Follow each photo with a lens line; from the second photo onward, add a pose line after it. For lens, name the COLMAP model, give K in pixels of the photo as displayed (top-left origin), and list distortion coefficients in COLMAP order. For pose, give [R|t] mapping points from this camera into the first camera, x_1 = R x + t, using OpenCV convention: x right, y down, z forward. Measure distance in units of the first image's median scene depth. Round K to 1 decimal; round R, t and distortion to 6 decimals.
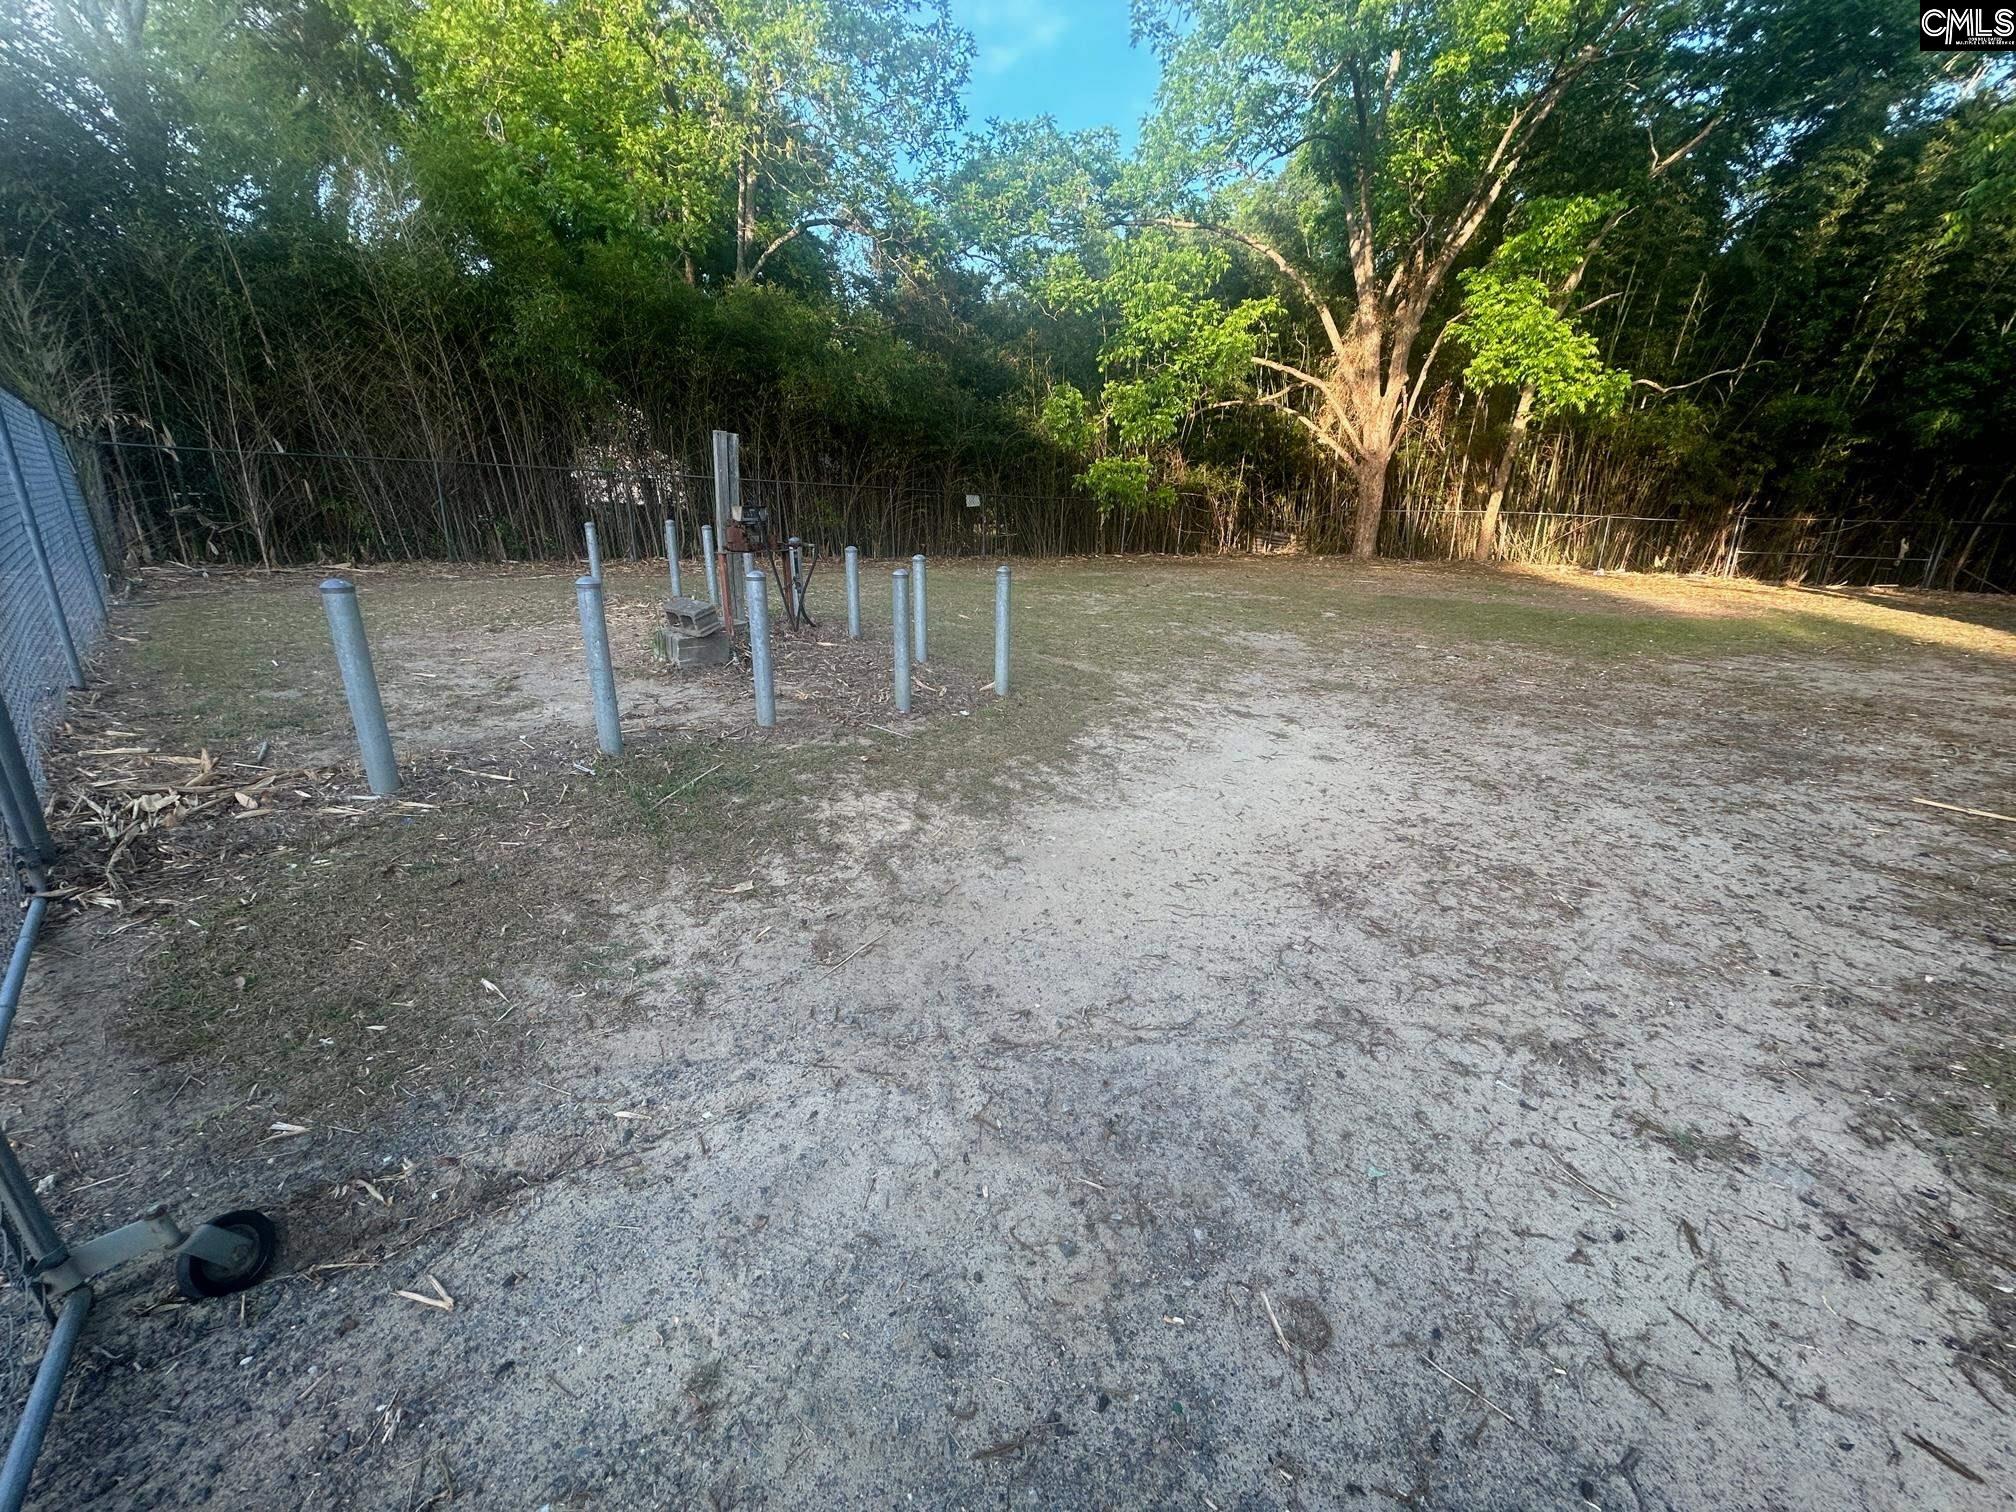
lens RADIAL K [[804.7, 0, 1008.7], [0, 804.7, 748.7], [0, 0, 1]] dist [-0.000304, -0.000244]
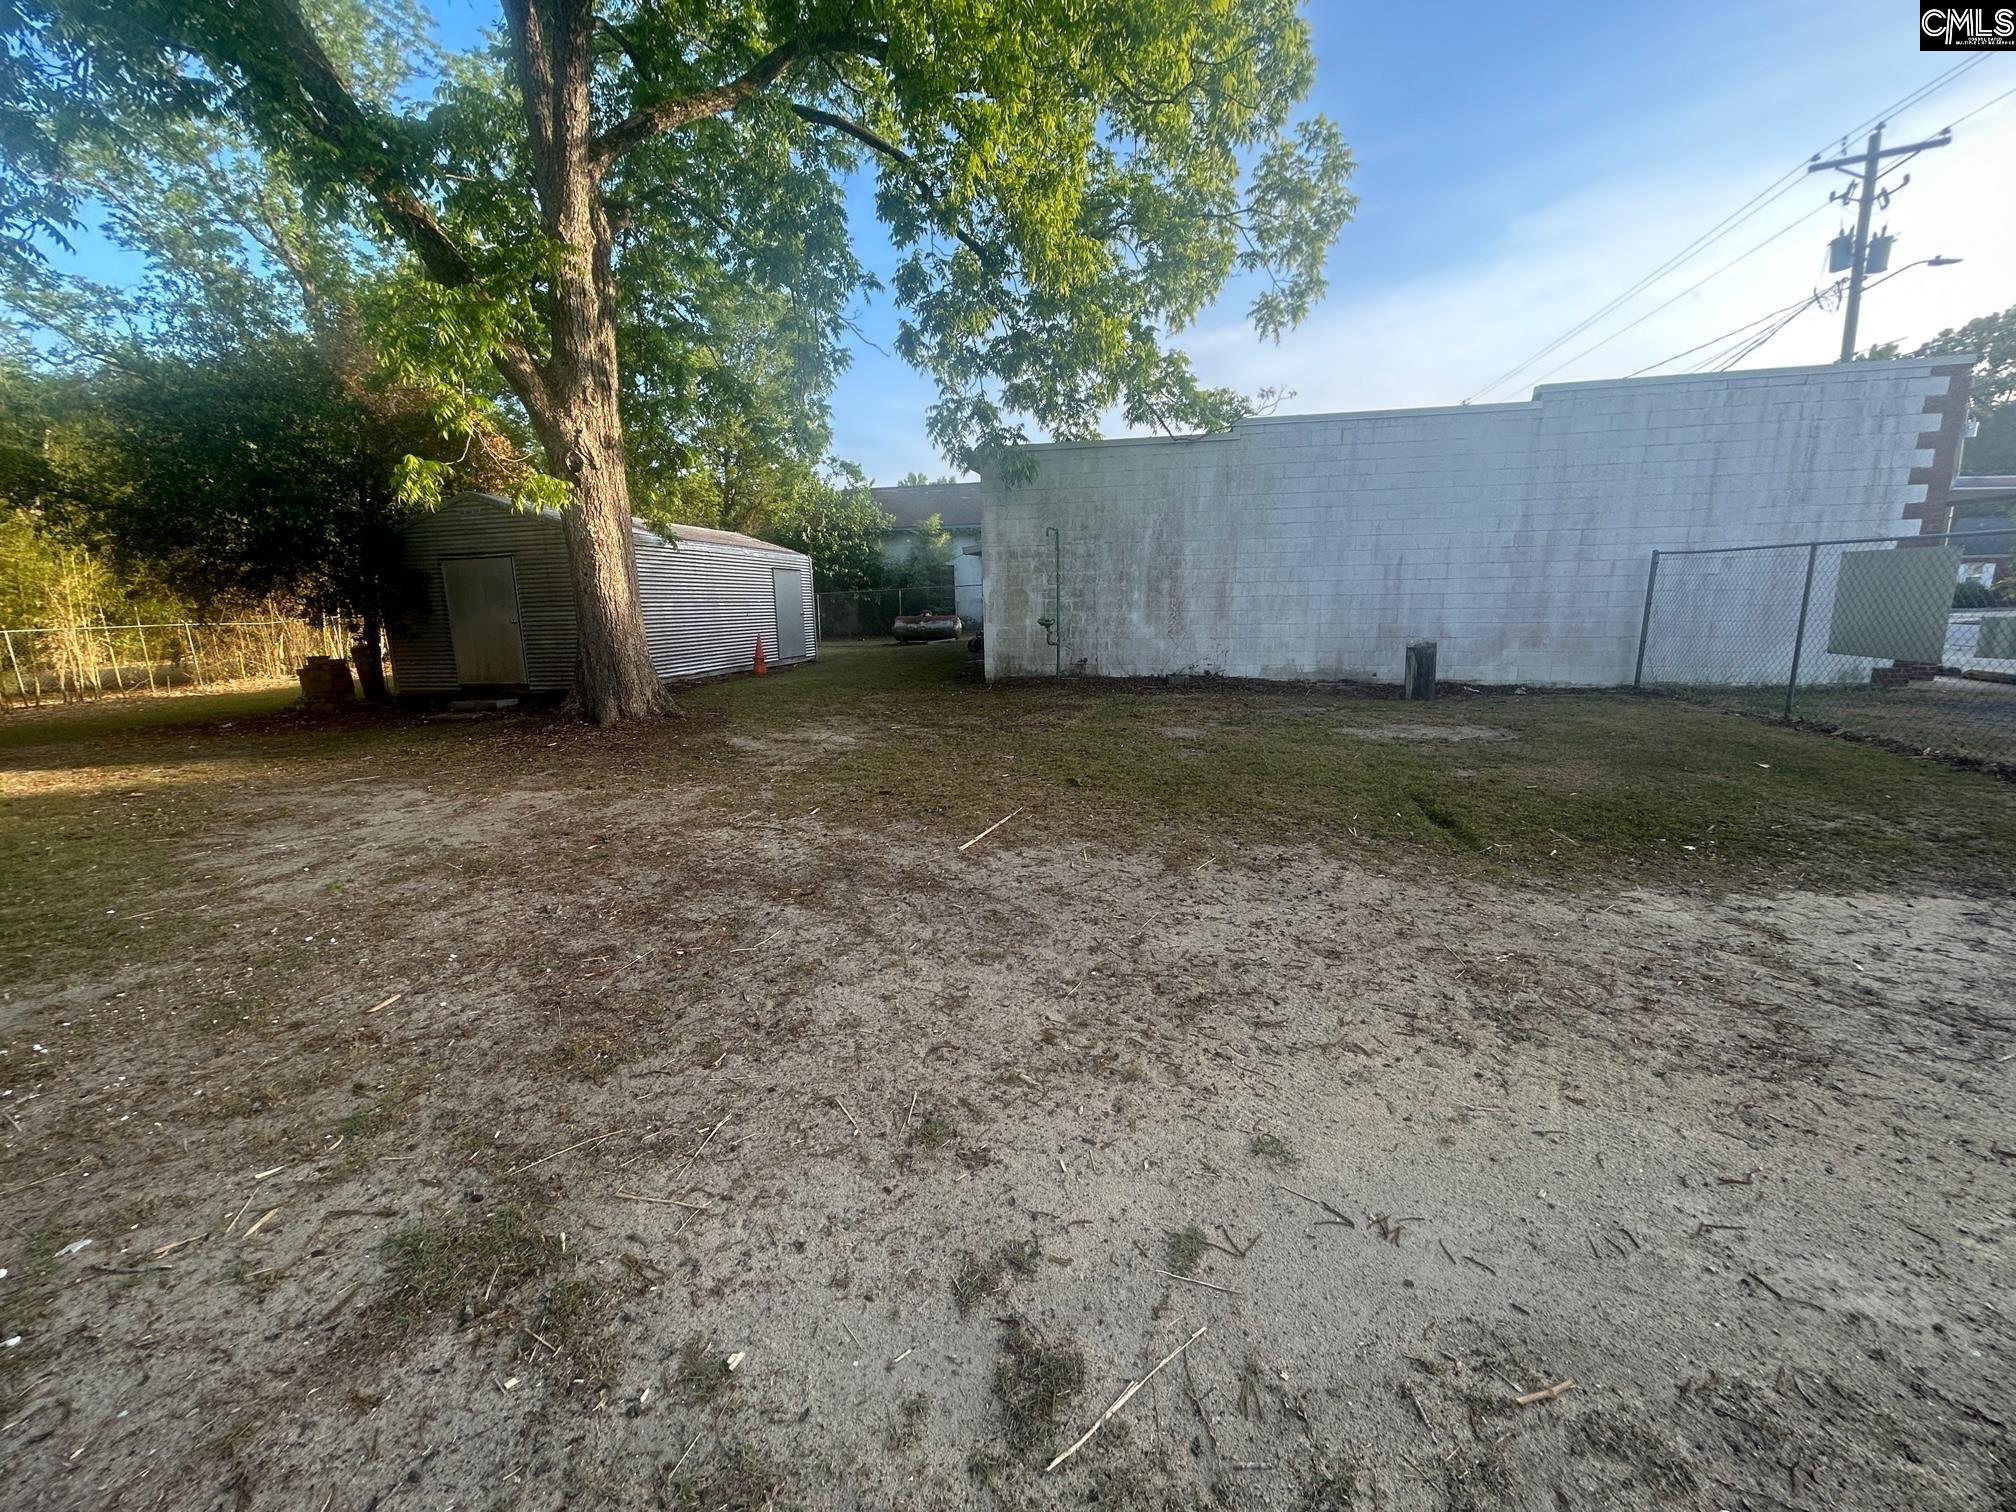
lens RADIAL K [[812.7, 0, 1002.1], [0, 812.7, 750.6], [0, 0, 1]] dist [0.000997, 0.000288]
pose [[-0.527494, -0.172452, 0.831871, 0.024509], [0.272028, 0.893341, 0.357690, -0.090180], [-0.804829, 0.414972, -0.424321, 0.265677]]
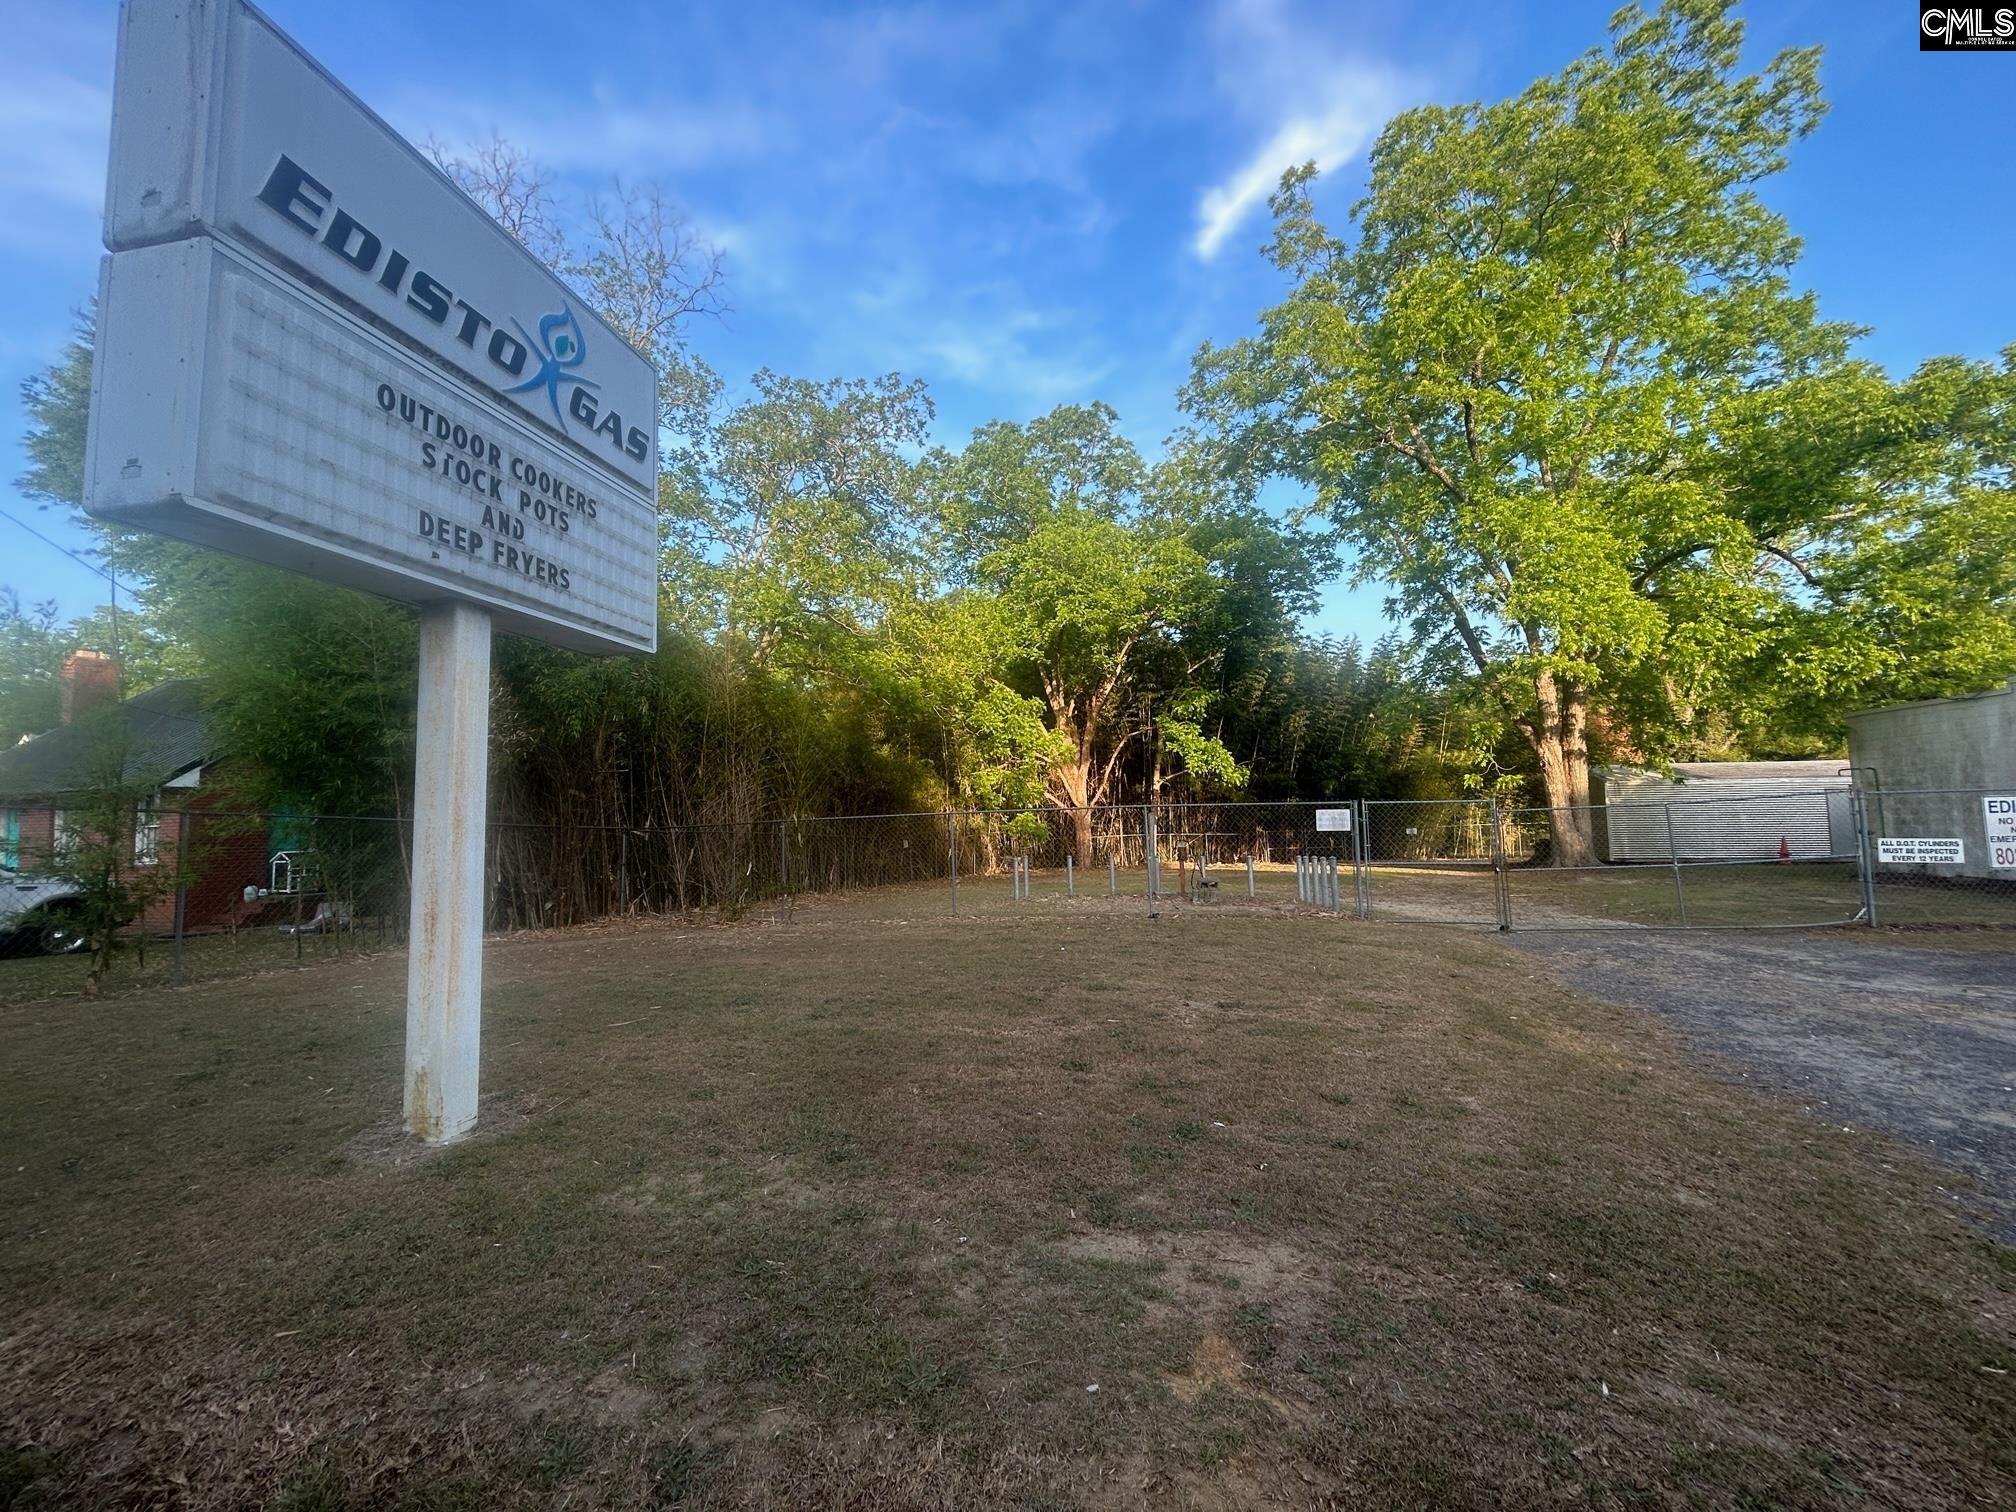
lens RADIAL K [[804.3, 0, 1008.0], [0, 804.3, 756.0], [0, 0, 1]] dist [0.002084, 0.000110]
pose [[0.832153, 0.010456, 0.554448, -0.606189], [0.207818, 0.921080, -0.329277, 0.045984], [-0.514134, 0.389233, 0.764306, -0.202905]]
